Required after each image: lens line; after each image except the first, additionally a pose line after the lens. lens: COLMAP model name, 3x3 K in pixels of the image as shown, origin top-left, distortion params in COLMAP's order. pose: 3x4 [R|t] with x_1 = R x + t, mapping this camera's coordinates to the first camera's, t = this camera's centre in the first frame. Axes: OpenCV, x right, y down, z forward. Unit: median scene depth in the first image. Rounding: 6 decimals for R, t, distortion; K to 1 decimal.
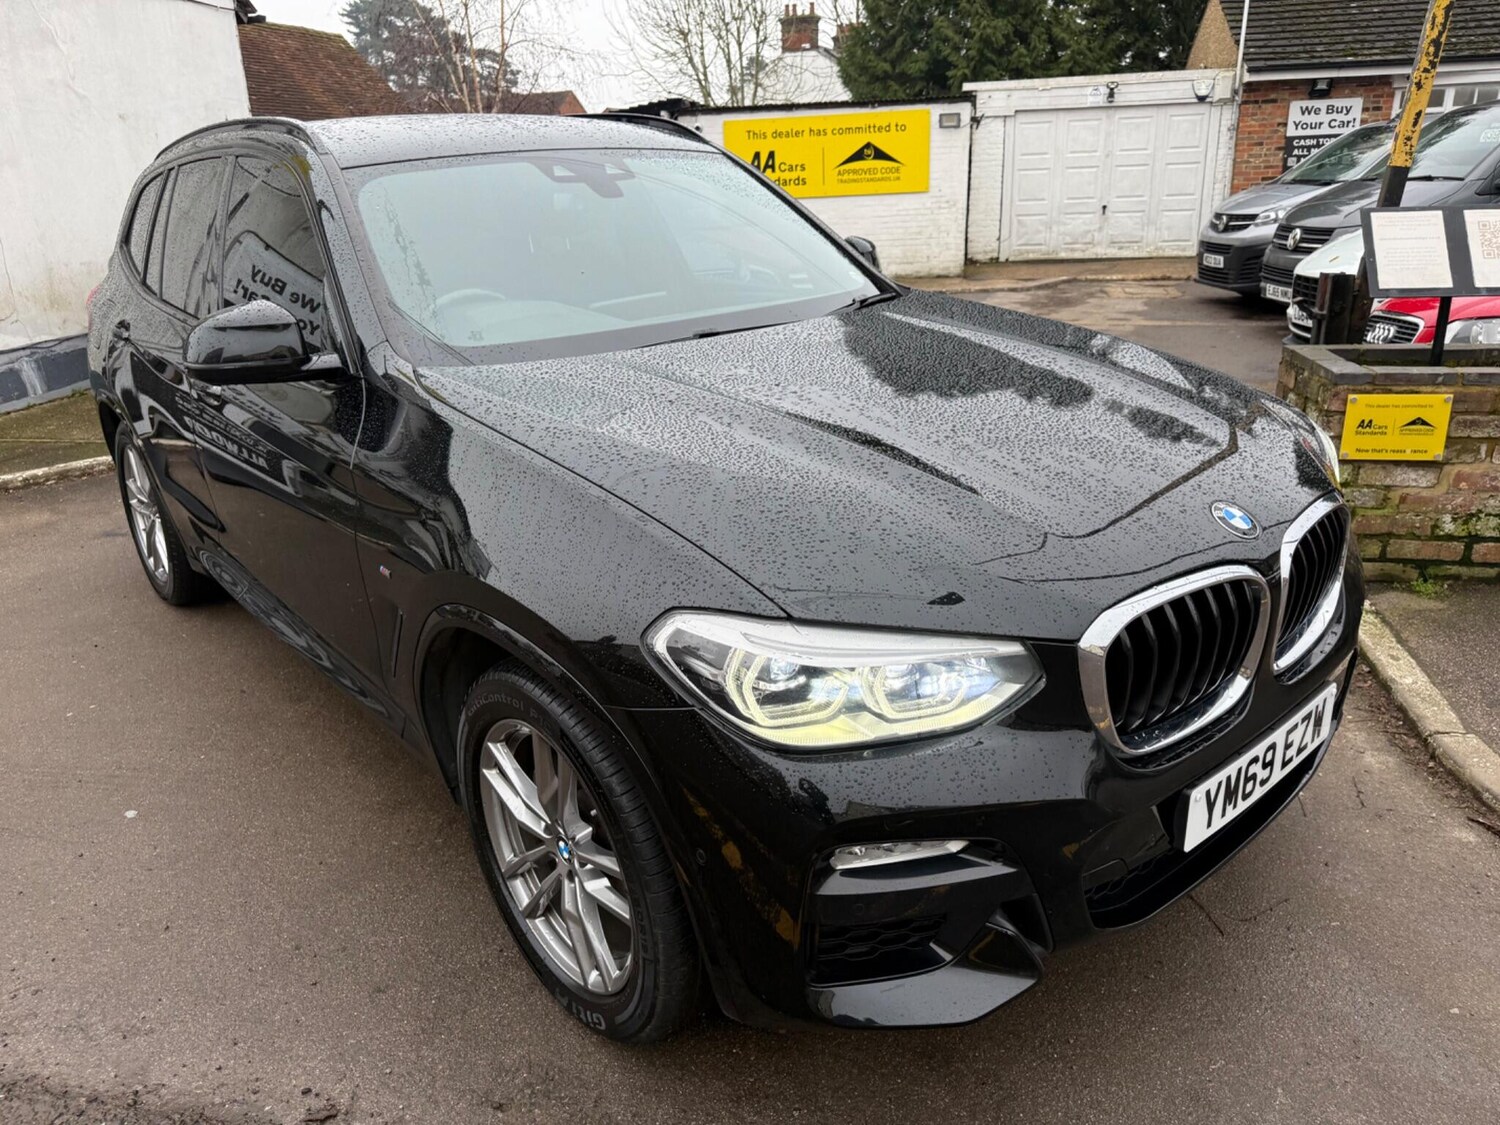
lens RADIAL K [[1070.9, 0, 742.9], [0, 1070.9, 576.5], [0, 0, 1]] dist [0.036309, -0.044061]
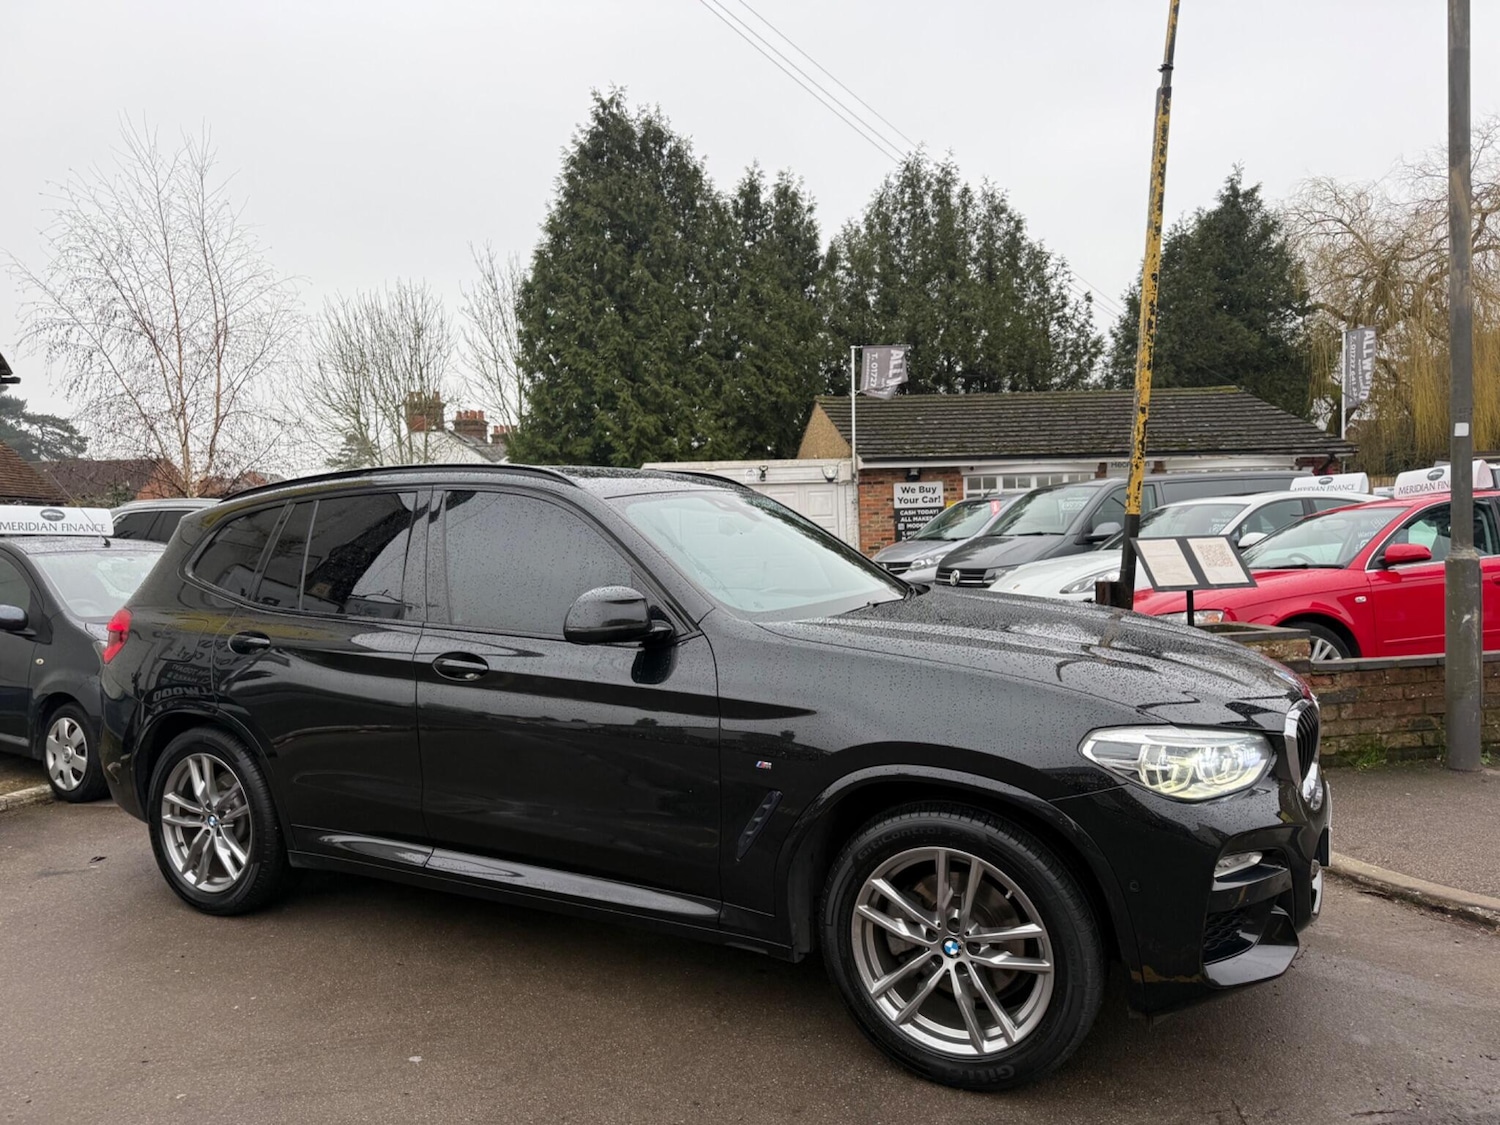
lens RADIAL K [[1070.9, 0, 745.3], [0, 1070.9, 560.6], [0, 0, 1]] dist [0.036309, -0.044061]
pose [[0.931992, -0.003011, 0.362466, -0.206329], [0.123805, 0.942475, -0.310504, 0.041364], [-0.340680, 0.334262, 0.878752, -0.066342]]
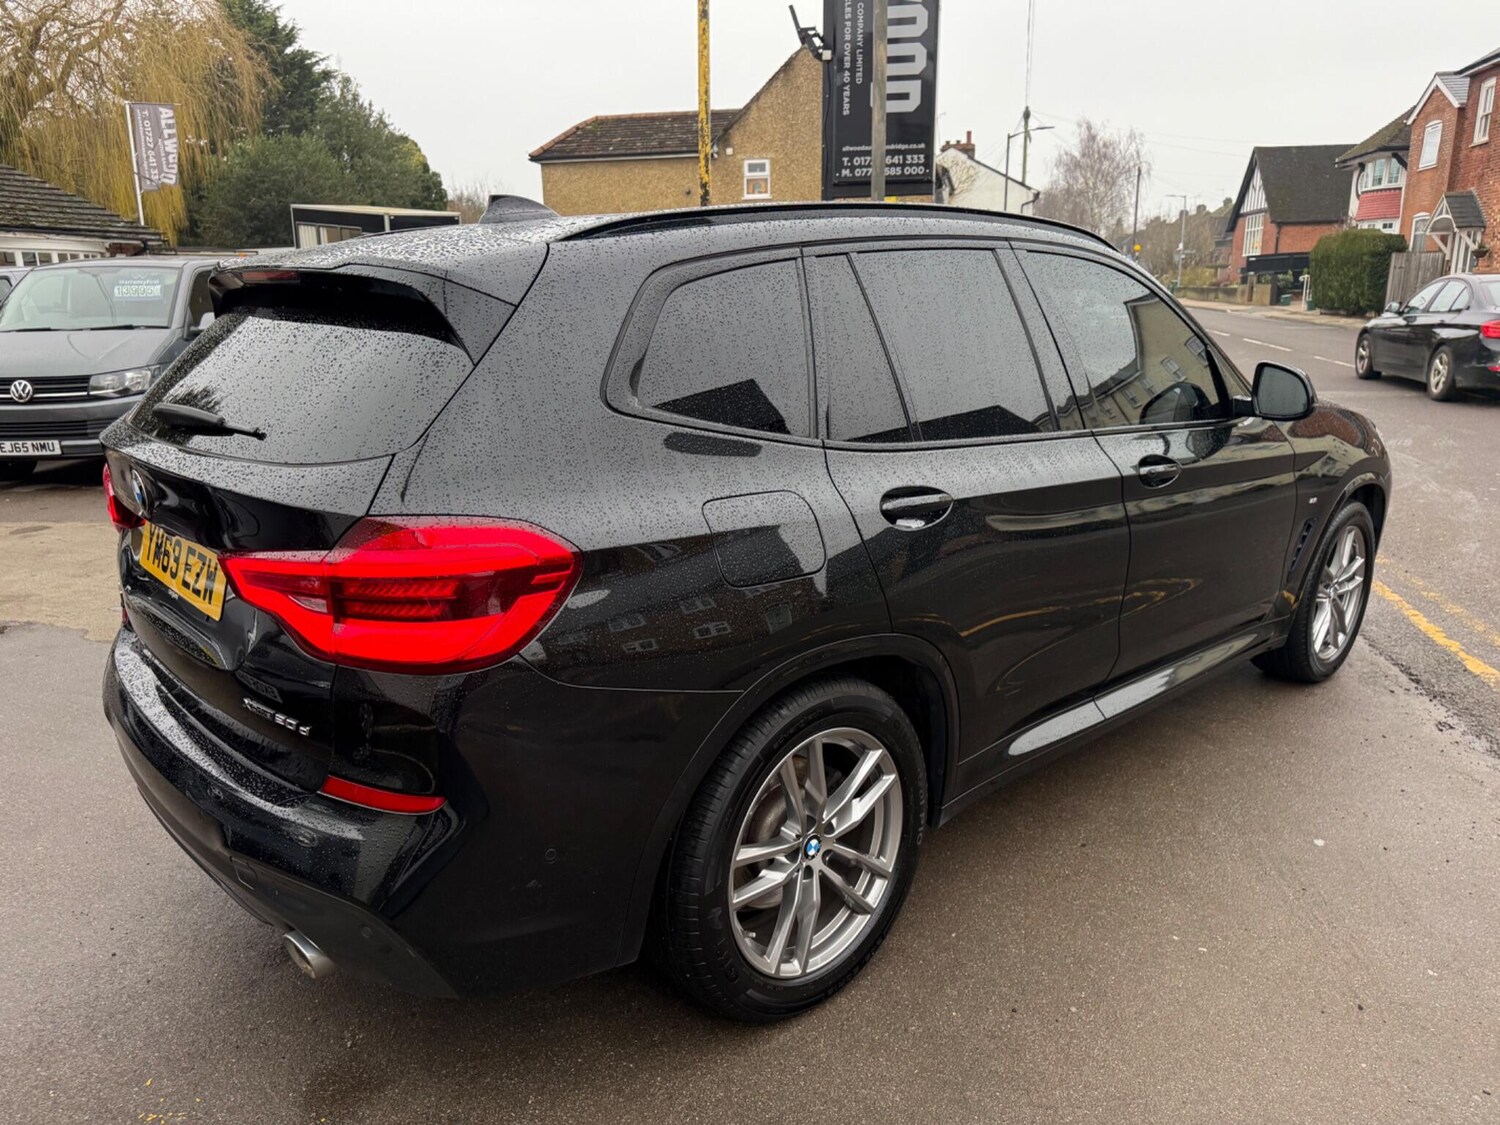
lens RADIAL K [[1070.9, 0, 760.5], [0, 1070.9, 572.2], [0, 0, 1]] dist [0.036309, -0.044061]
pose [[-0.044303, -0.216843, 0.975201, -0.487581], [0.363959, 0.905569, 0.217895, -0.146112], [-0.930361, 0.364587, 0.038802, 0.440019]]
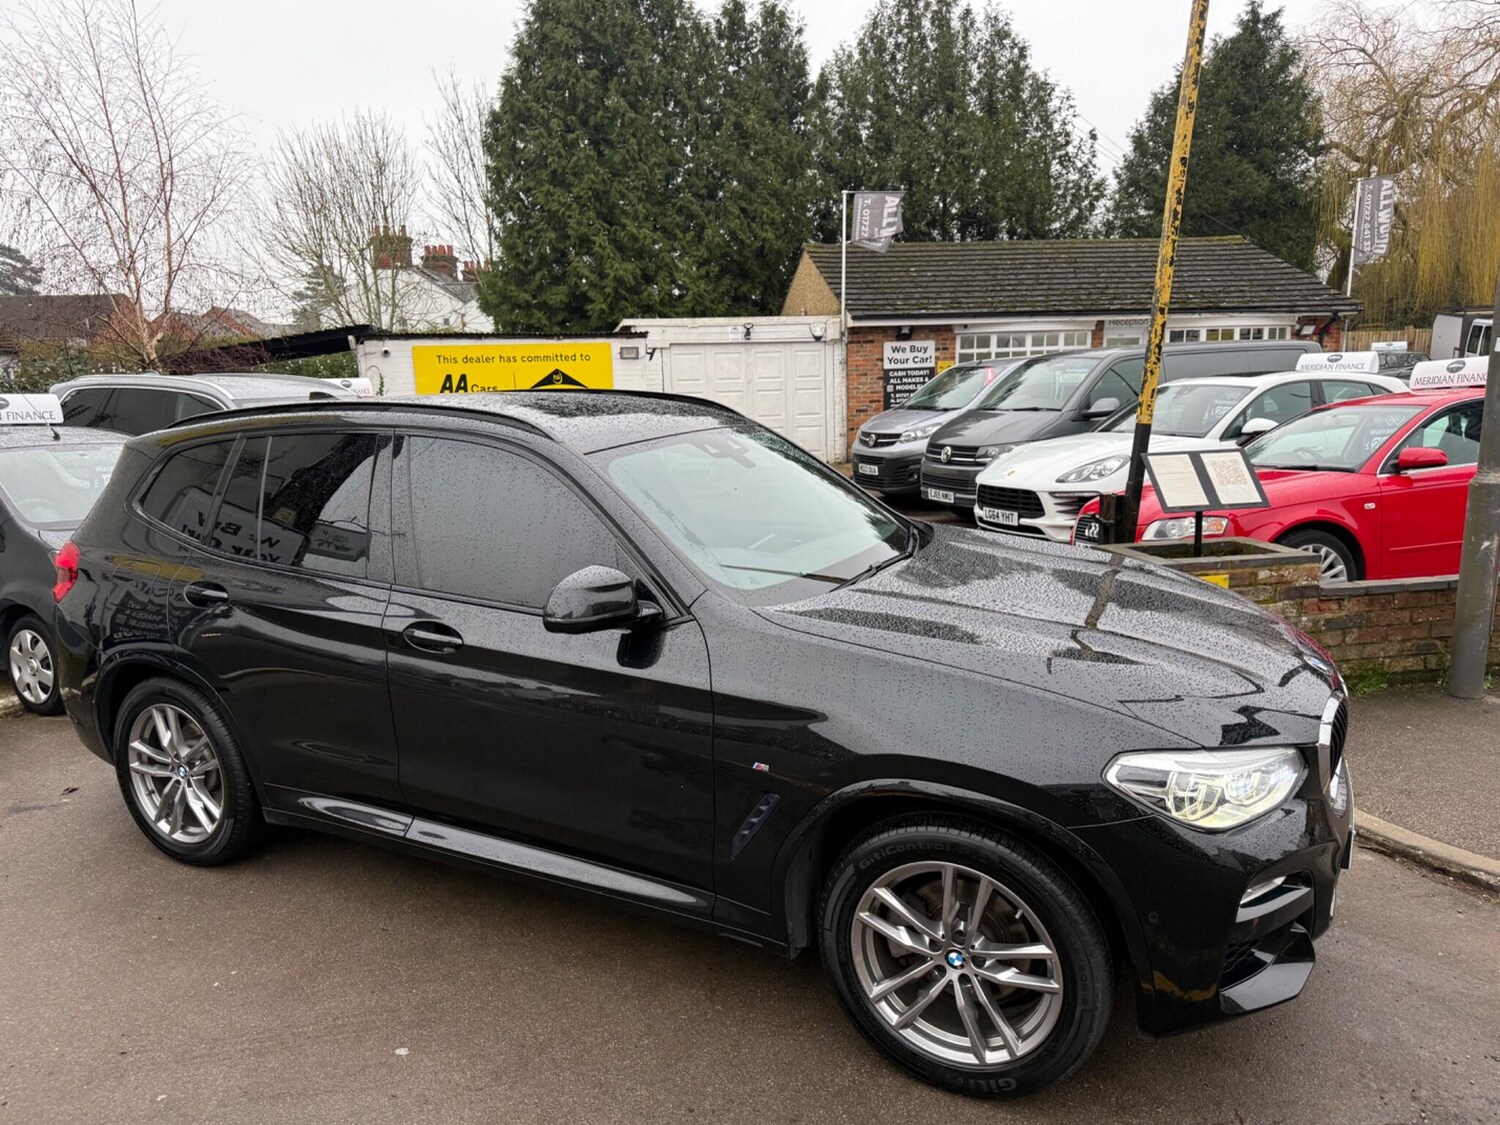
lens RADIAL K [[1070.9, 0, 744.1], [0, 1070.9, 573.4], [0, 0, 1]] dist [0.036309, -0.044061]
pose [[0.926245, -0.058605, 0.372337, -0.198040], [0.124192, 0.980129, -0.154675, -0.008793], [-0.355873, 0.189508, 0.915118, -0.049229]]
